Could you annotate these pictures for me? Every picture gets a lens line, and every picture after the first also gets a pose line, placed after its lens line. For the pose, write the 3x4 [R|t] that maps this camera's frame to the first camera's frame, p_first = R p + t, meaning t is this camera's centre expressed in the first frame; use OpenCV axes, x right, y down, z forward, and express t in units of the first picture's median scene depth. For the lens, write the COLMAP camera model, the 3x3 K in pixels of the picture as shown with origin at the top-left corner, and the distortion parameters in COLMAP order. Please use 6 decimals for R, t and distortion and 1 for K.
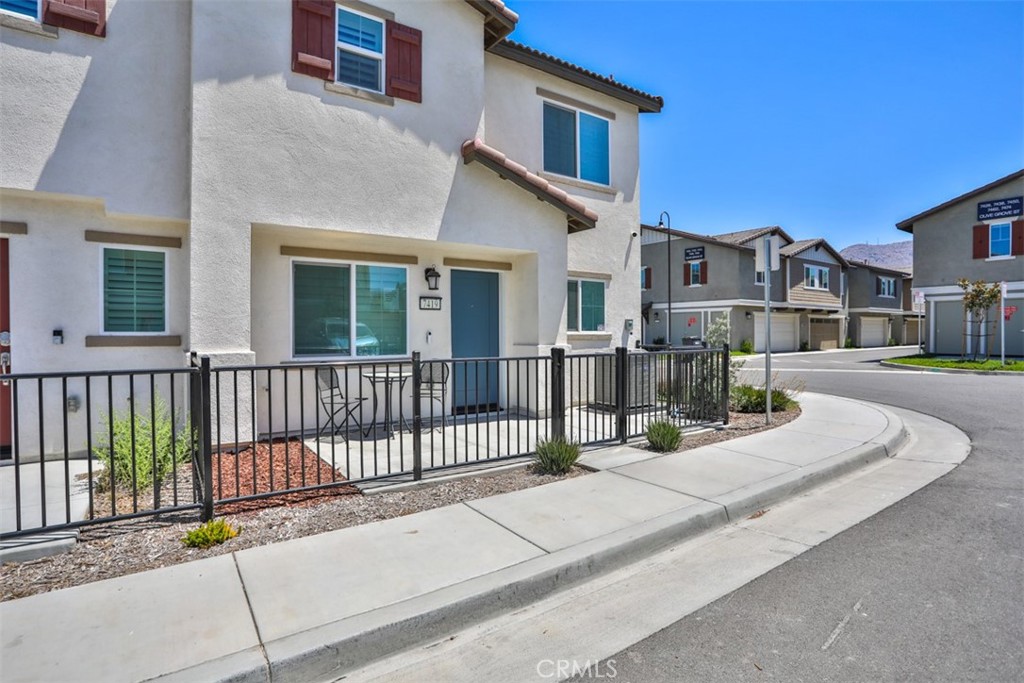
lens RADIAL K [[525.0, 0, 508.8], [0, 525.0, 338.5], [0, 0, 1]] dist [-0.082351, 0.037369]
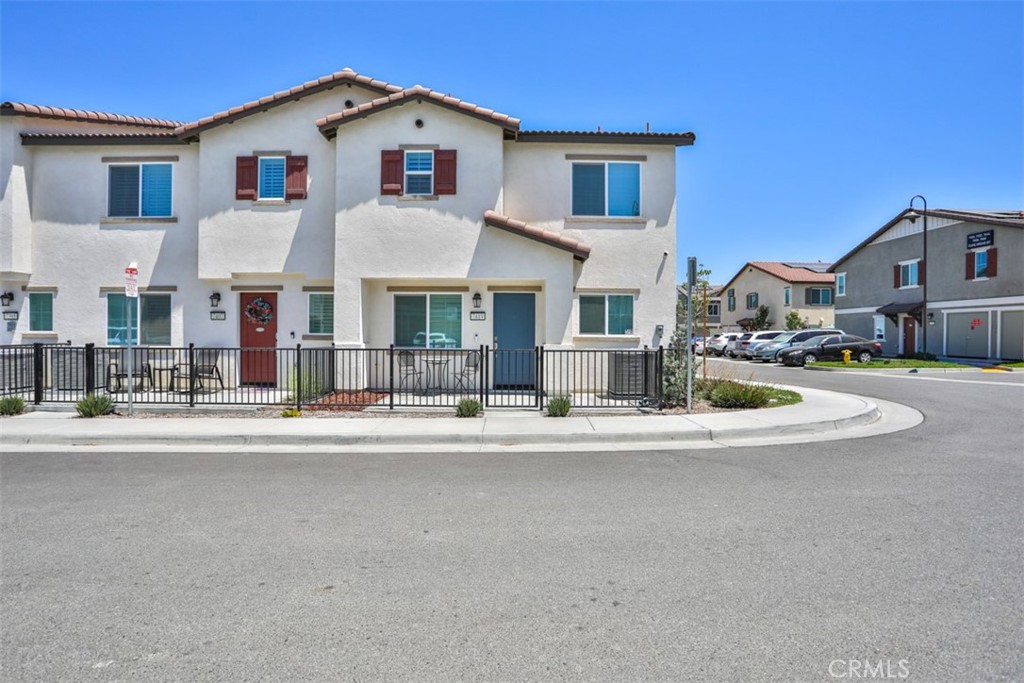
lens RADIAL K [[525.0, 0, 508.8], [0, 525.0, 338.5], [0, 0, 1]] dist [-0.082351, 0.037369]
pose [[0.823900, 0.011862, -0.566611, 0.832070], [-0.013540, 0.999908, 0.001245, -0.003563], [0.566573, 0.006646, 0.823984, -0.242717]]
